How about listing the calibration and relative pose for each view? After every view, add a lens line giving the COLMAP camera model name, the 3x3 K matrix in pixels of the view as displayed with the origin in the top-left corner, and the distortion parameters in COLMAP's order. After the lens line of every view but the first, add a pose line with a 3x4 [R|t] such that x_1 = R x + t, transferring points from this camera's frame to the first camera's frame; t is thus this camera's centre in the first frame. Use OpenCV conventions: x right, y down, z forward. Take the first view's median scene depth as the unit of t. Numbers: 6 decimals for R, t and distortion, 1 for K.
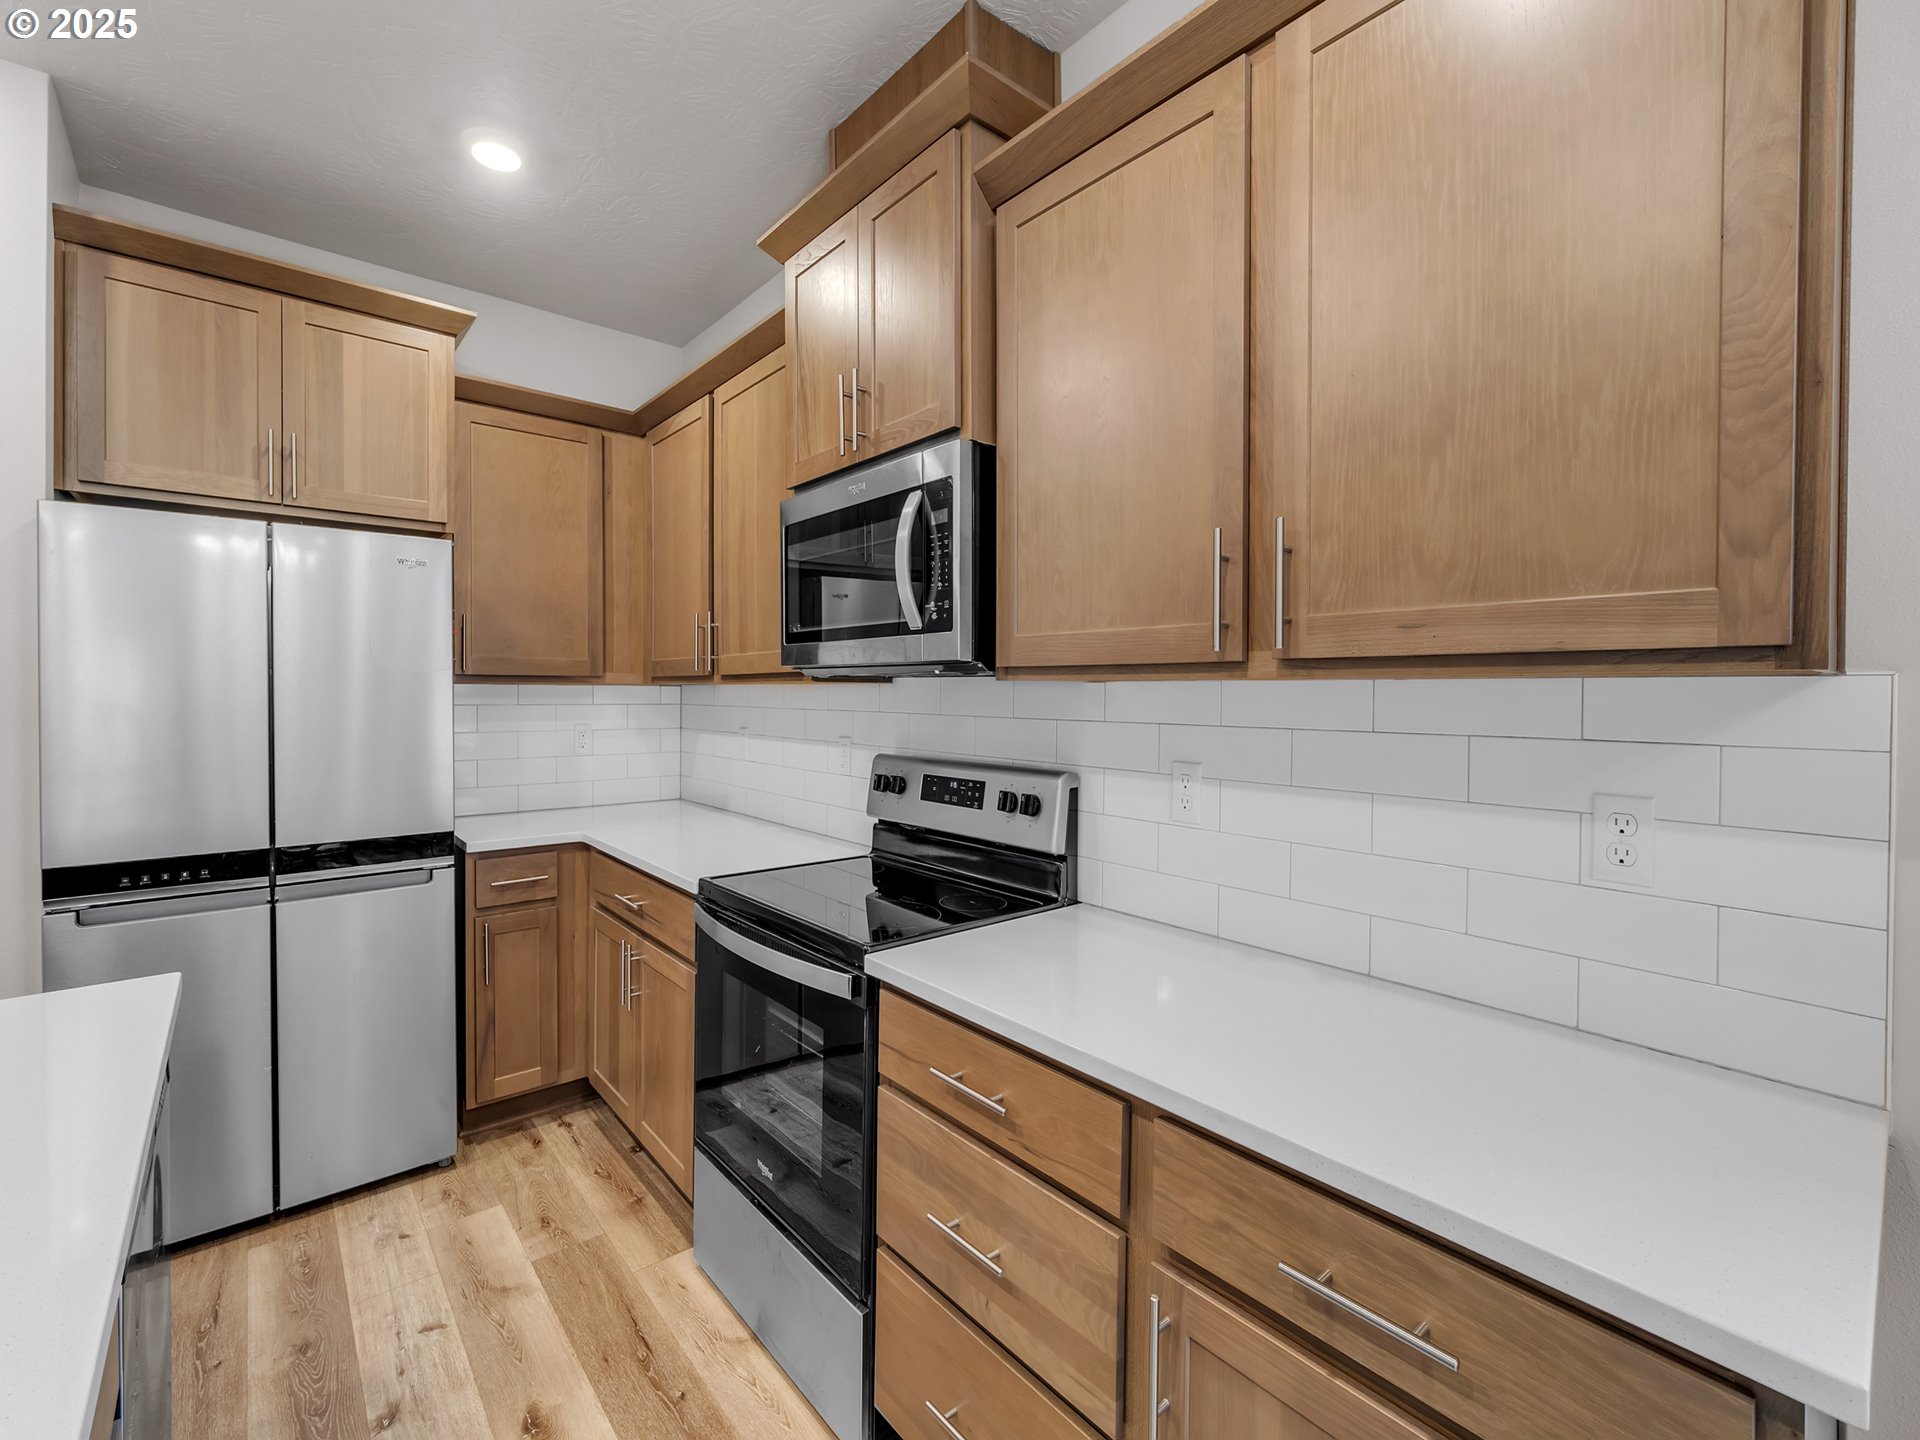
lens RADIAL K [[825.2, 0, 910.8], [0, 825.2, 703.5], [0, 0, 1]] dist [-0.001924, -0.000104]
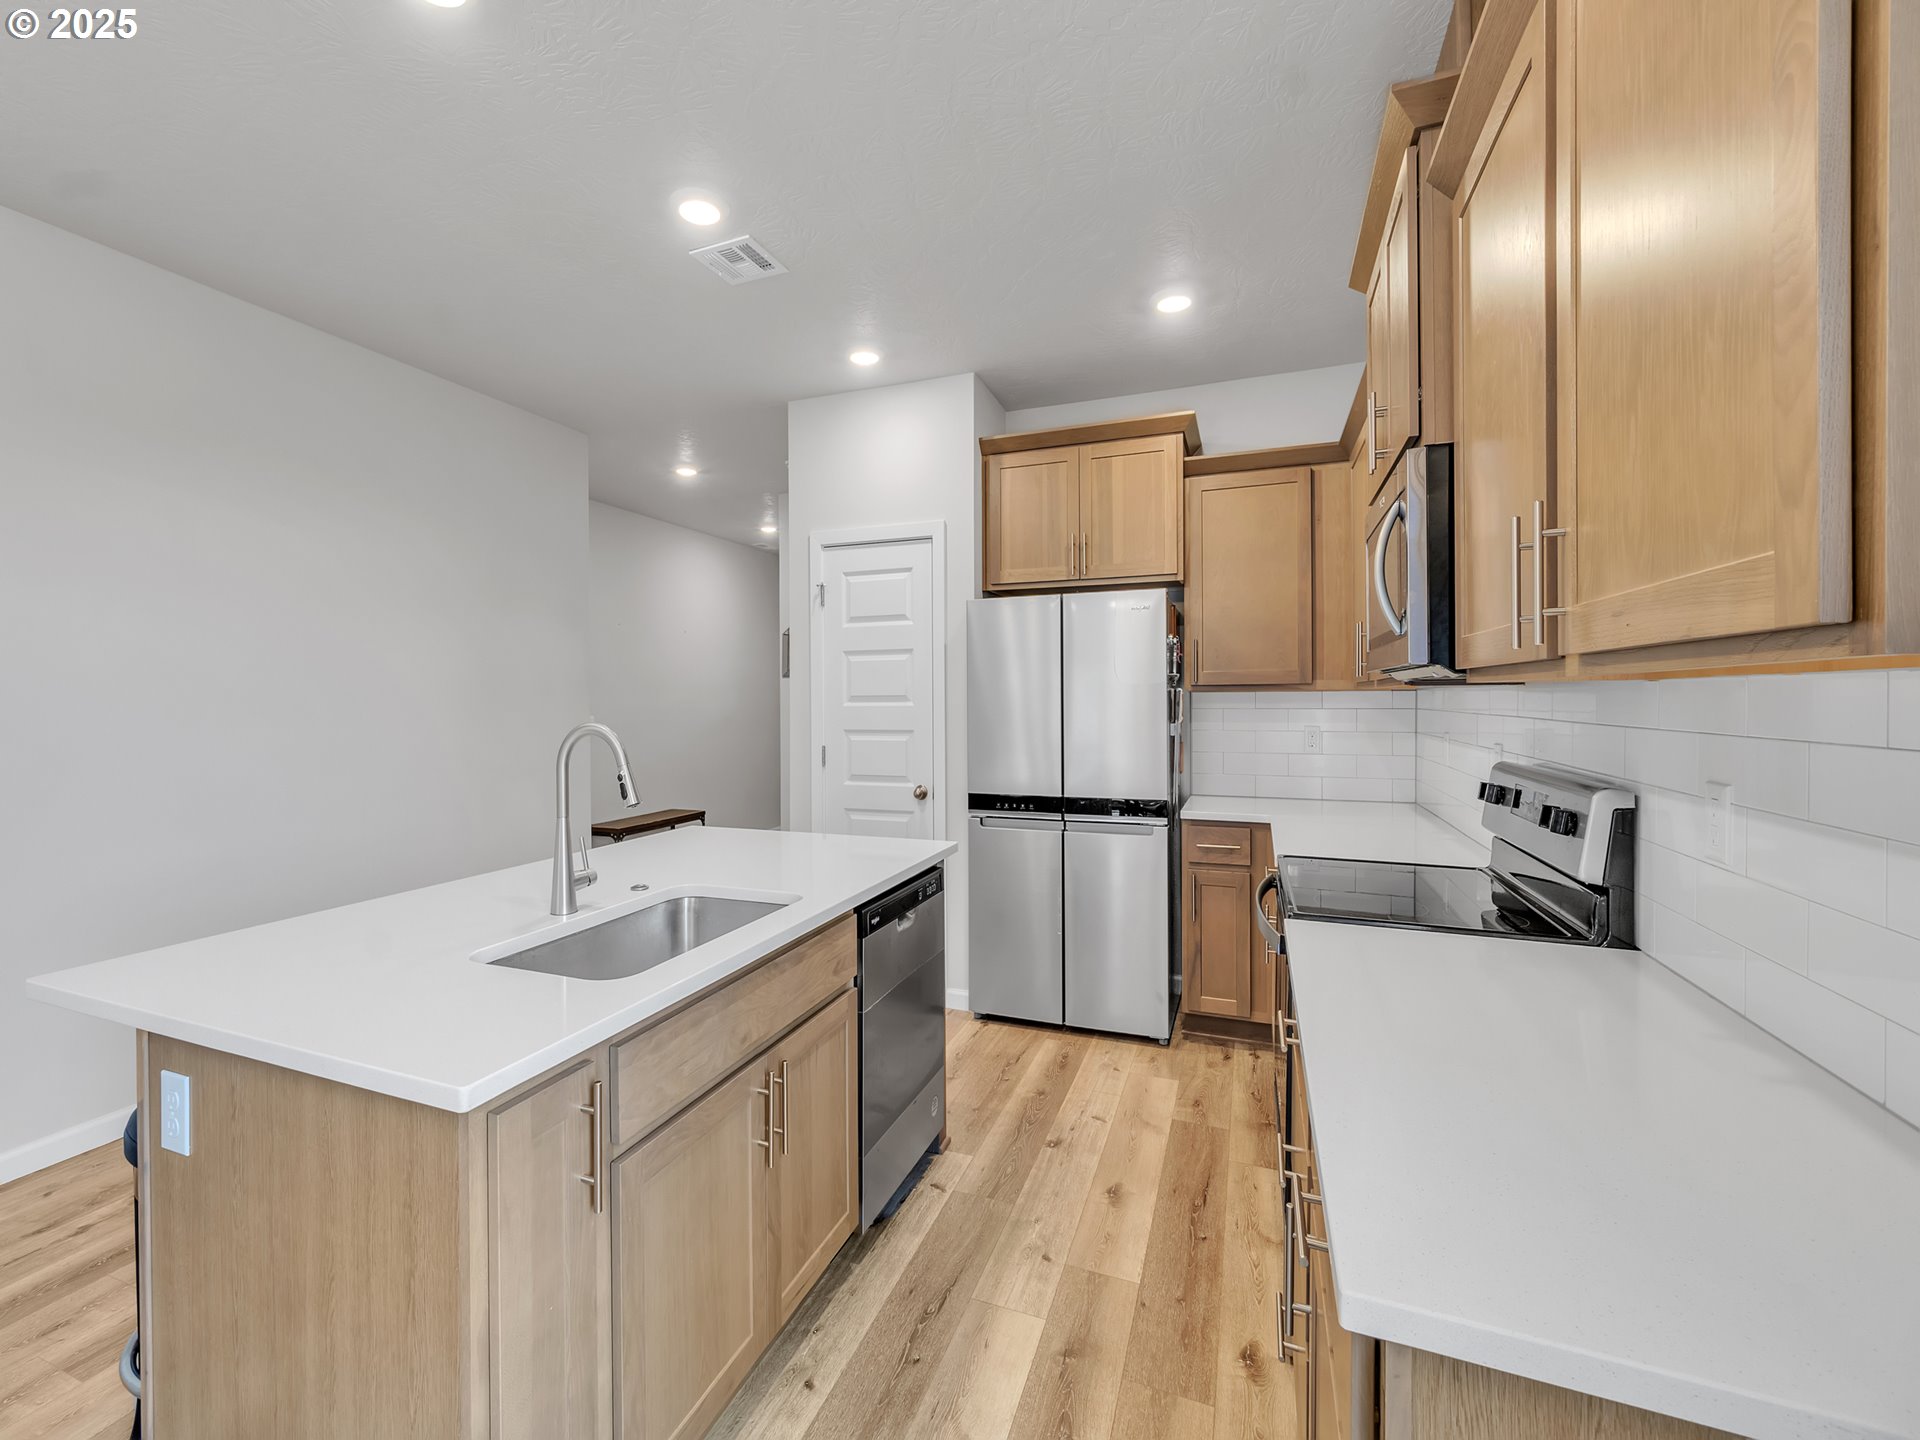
lens RADIAL K [[824.8, 0, 919.0], [0, 824.8, 707.5], [0, 0, 1]] dist [0.000543, 0.000466]
pose [[0.482506, 0.002441, -0.875889, 0.536101], [-0.004410, 0.999990, 0.000358, 0.002957], [0.875882, 0.003690, 0.482512, -0.021755]]
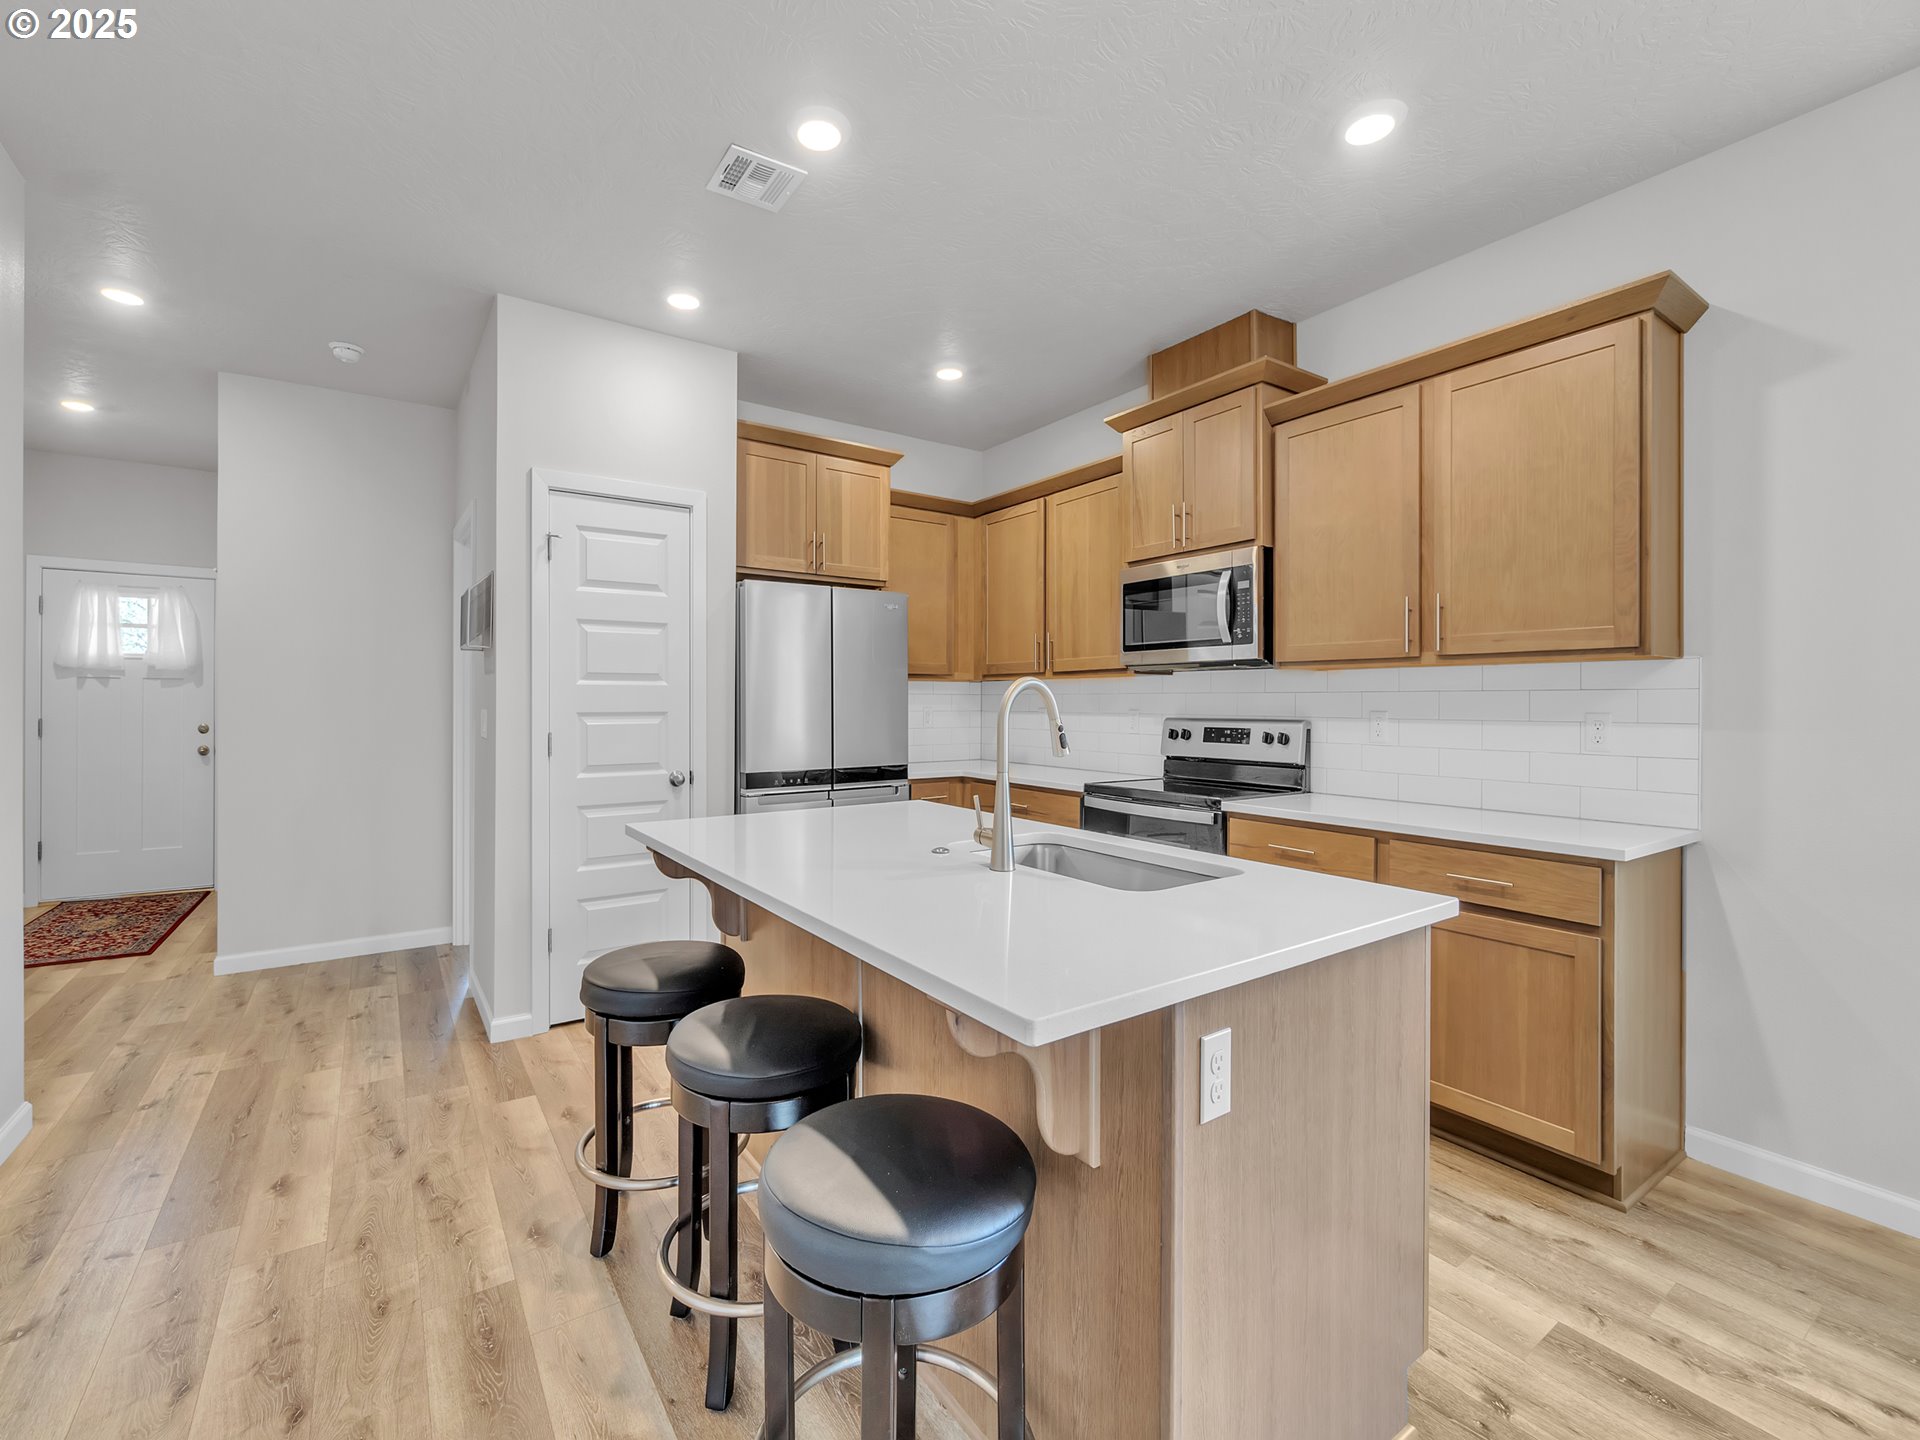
lens RADIAL K [[824.8, 0, 919.0], [0, 824.8, 707.5], [0, 0, 1]] dist [0.000543, 0.000466]
pose [[0.996256, -0.002878, -0.086404, -0.466654], [0.002126, 0.999959, -0.008792, 0.064175], [0.086425, 0.008576, 0.996221, -0.827667]]
